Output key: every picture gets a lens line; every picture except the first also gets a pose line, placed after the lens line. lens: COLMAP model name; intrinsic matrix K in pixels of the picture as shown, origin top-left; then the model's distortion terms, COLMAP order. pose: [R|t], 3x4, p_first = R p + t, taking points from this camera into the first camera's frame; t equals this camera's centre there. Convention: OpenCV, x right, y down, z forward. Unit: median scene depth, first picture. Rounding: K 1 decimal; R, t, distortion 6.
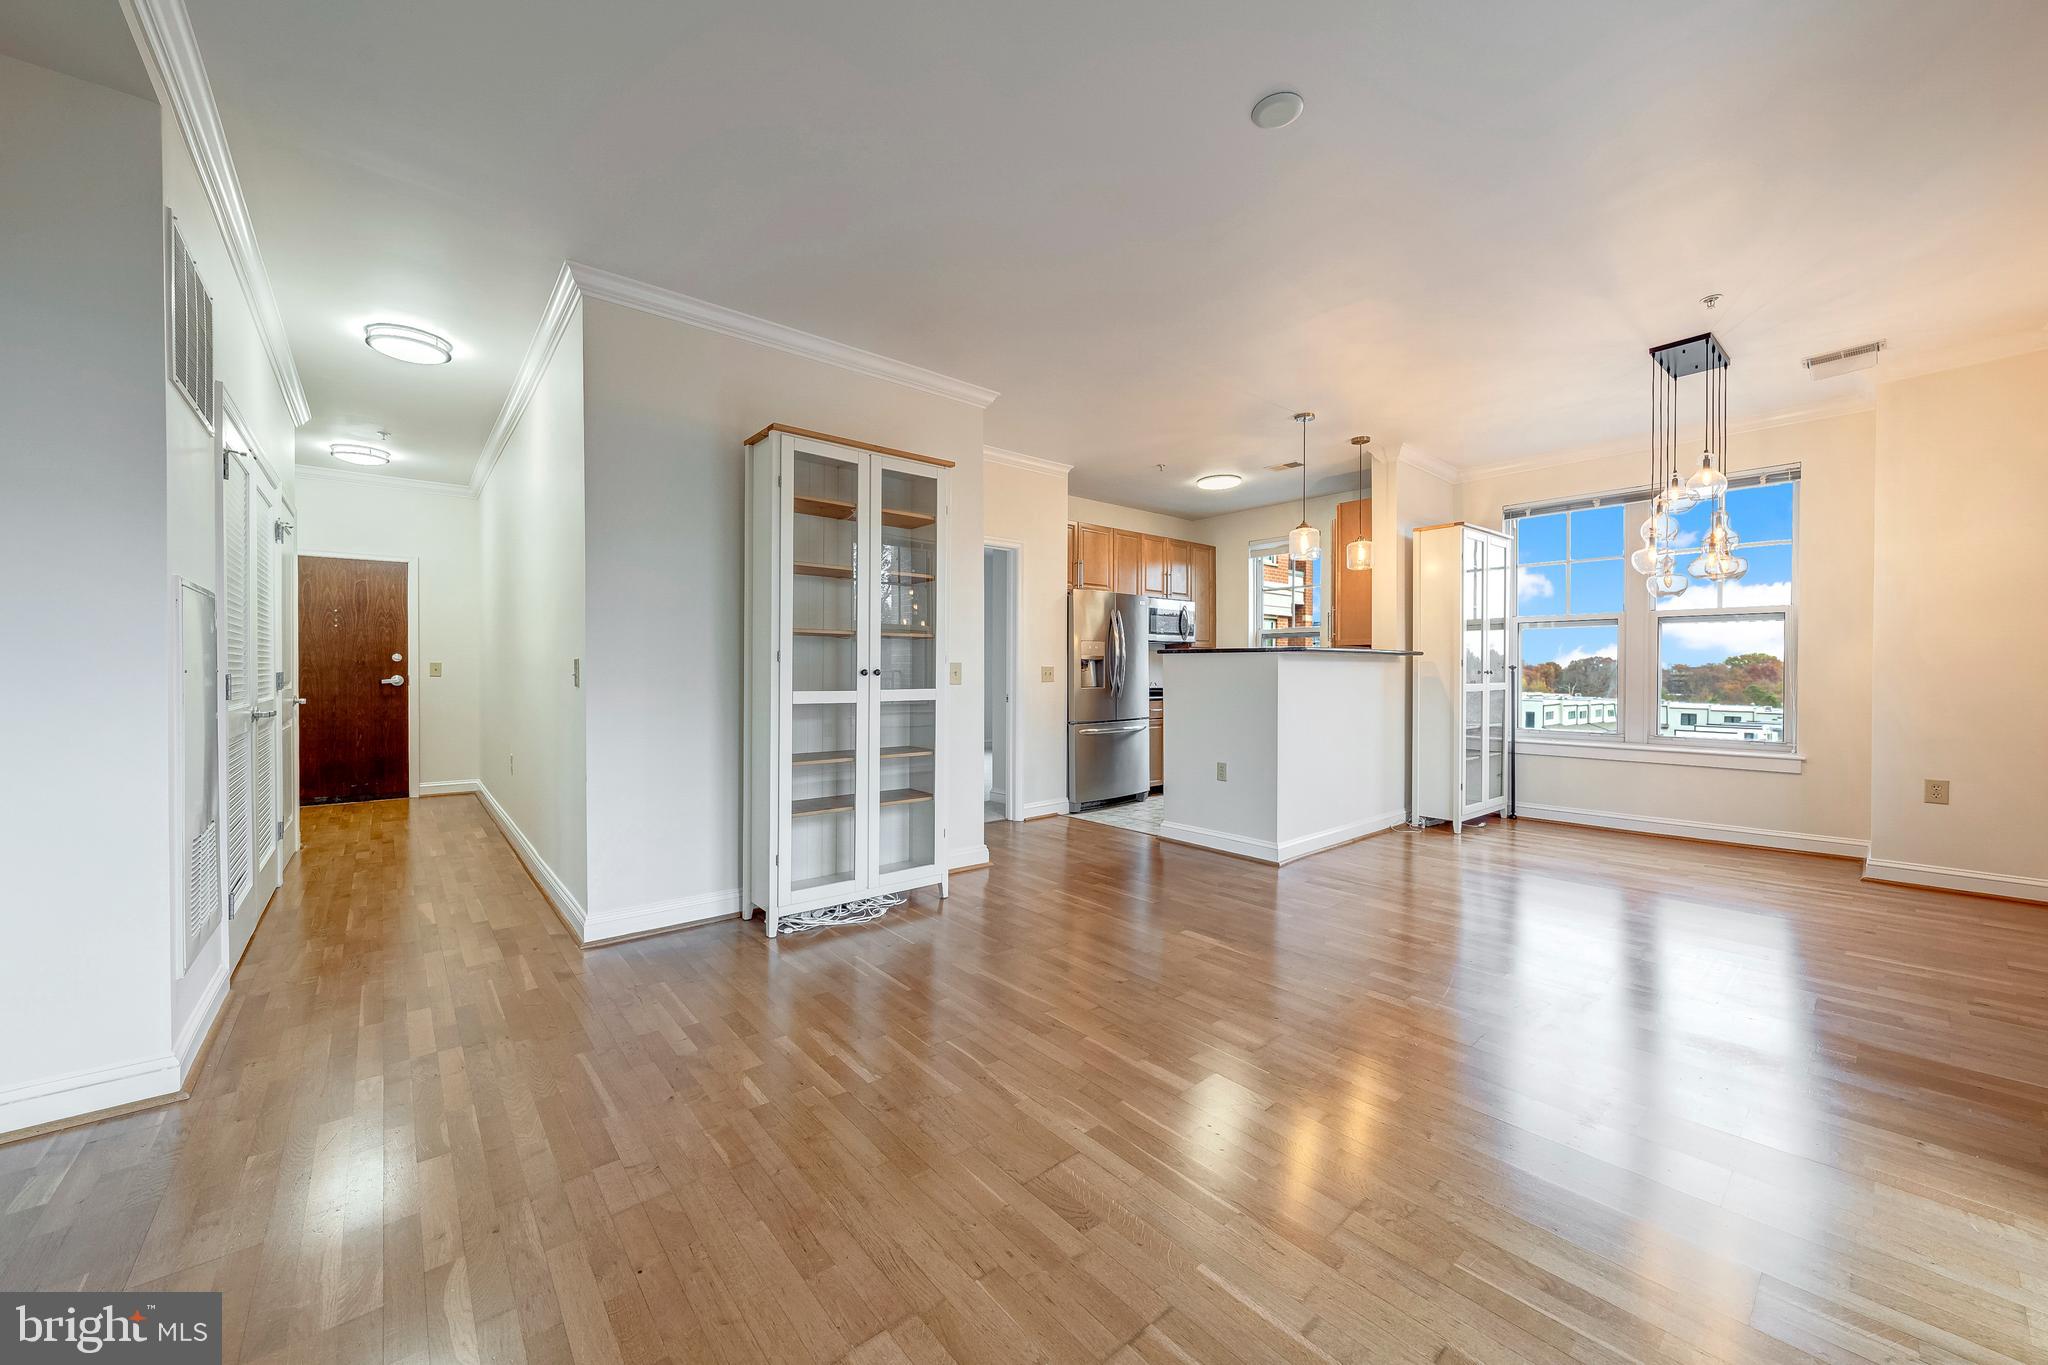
lens RADIAL K [[736.9, 0, 1020.8], [0, 736.9, 673.4], [0, 0, 1]] dist [-0.000144, 0.000056]
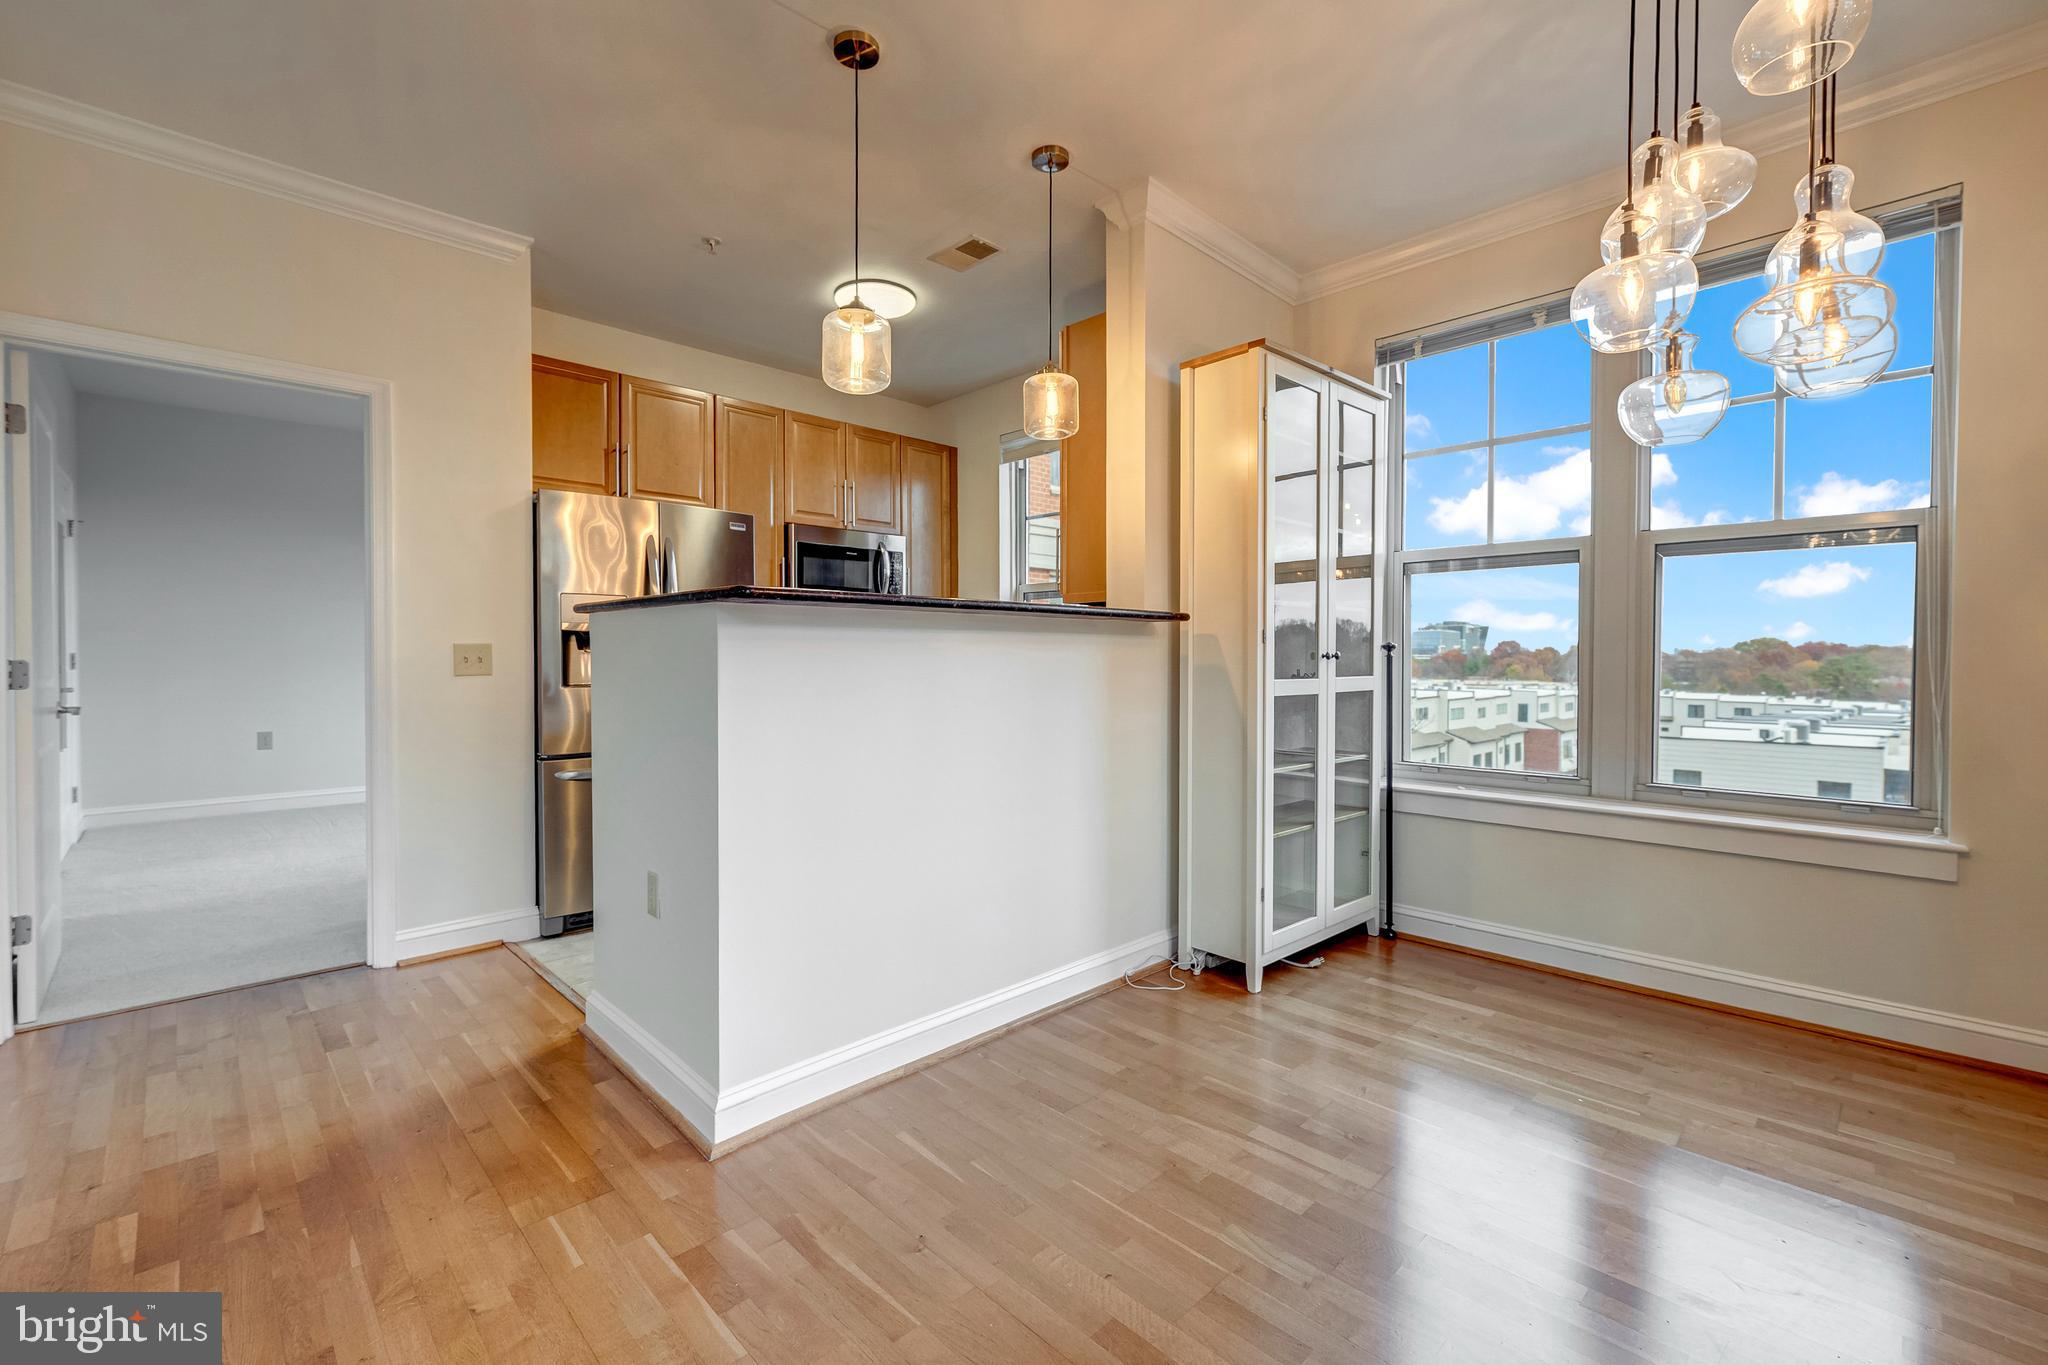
lens RADIAL K [[848.9, 0, 1012.7], [0, 848.9, 672.9], [0, 0, 1]] dist [-0.000088, -0.000136]
pose [[0.998278, -0.002054, 0.058619, 0.376014], [0.001205, 0.999894, 0.014516, 0.001302], [-0.058643, -0.014421, 0.998175, 0.427251]]
